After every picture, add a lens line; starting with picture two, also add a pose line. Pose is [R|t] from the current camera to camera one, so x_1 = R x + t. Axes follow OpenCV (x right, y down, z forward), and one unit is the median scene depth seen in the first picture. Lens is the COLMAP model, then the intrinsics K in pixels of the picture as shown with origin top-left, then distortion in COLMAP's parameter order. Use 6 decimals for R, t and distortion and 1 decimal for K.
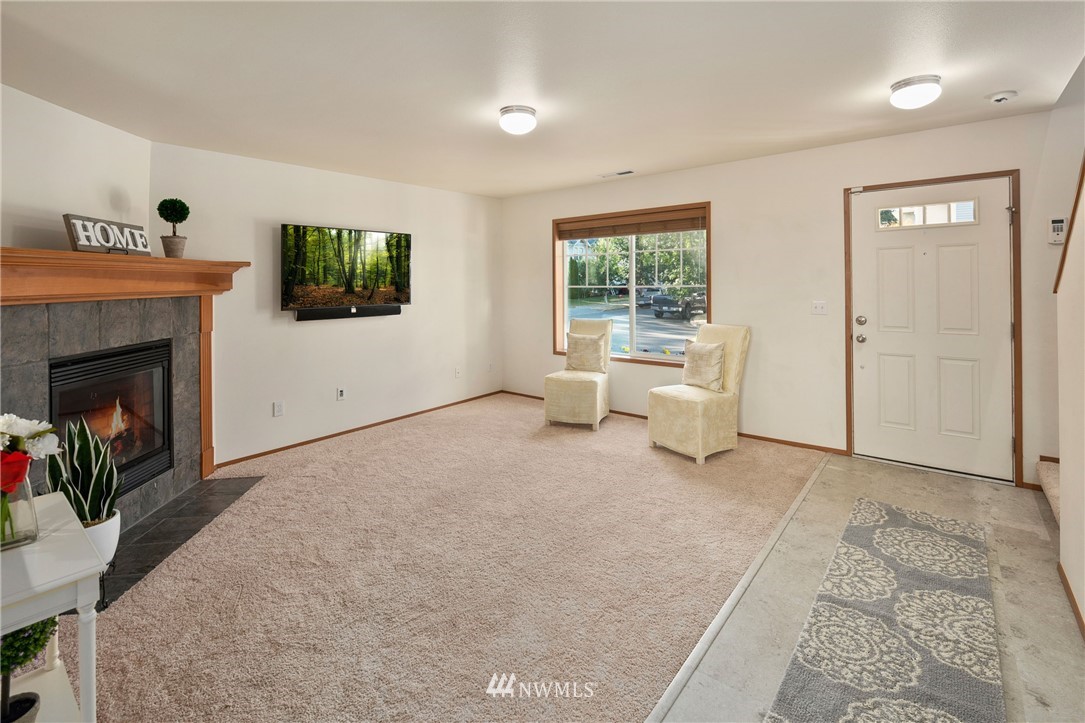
lens RADIAL K [[482.1, 0, 555.1], [0, 482.1, 344.3], [0, 0, 1]] dist [-0.001457, -0.001084]
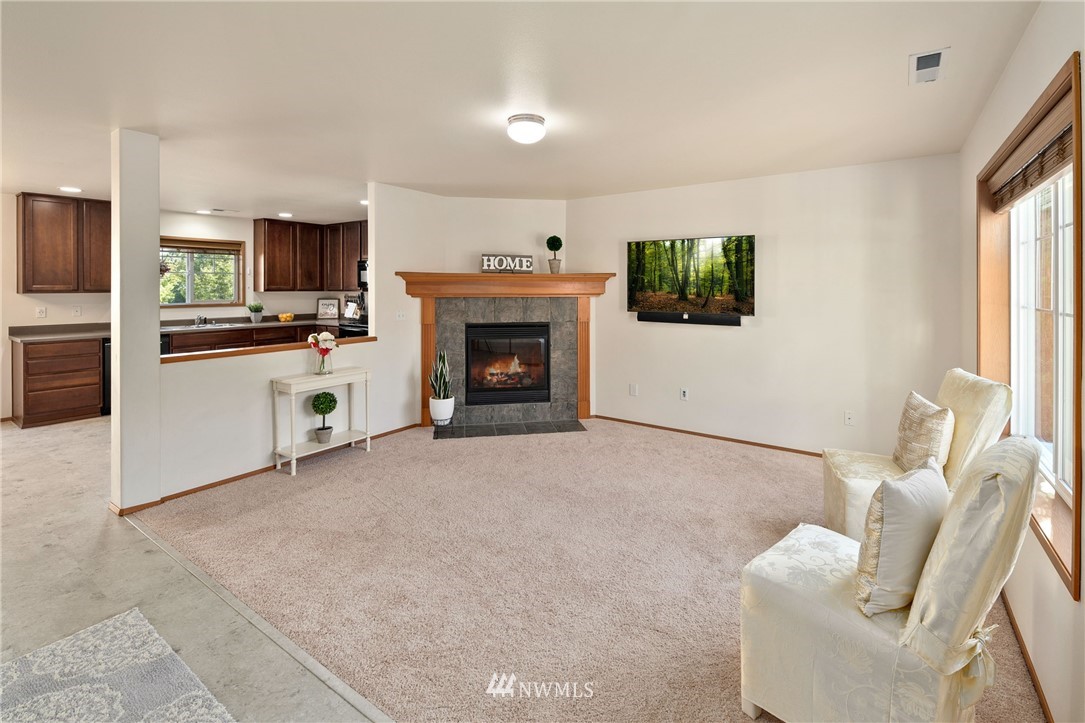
lens RADIAL K [[482.1, 0, 555.1], [0, 482.1, 344.3], [0, 0, 1]] dist [-0.001457, -0.001084]
pose [[0.067877, 0.132298, -0.988883, 0.608239], [-0.133016, 0.983521, 0.122450, -0.104522], [0.988787, 0.123226, 0.084356, 0.660142]]
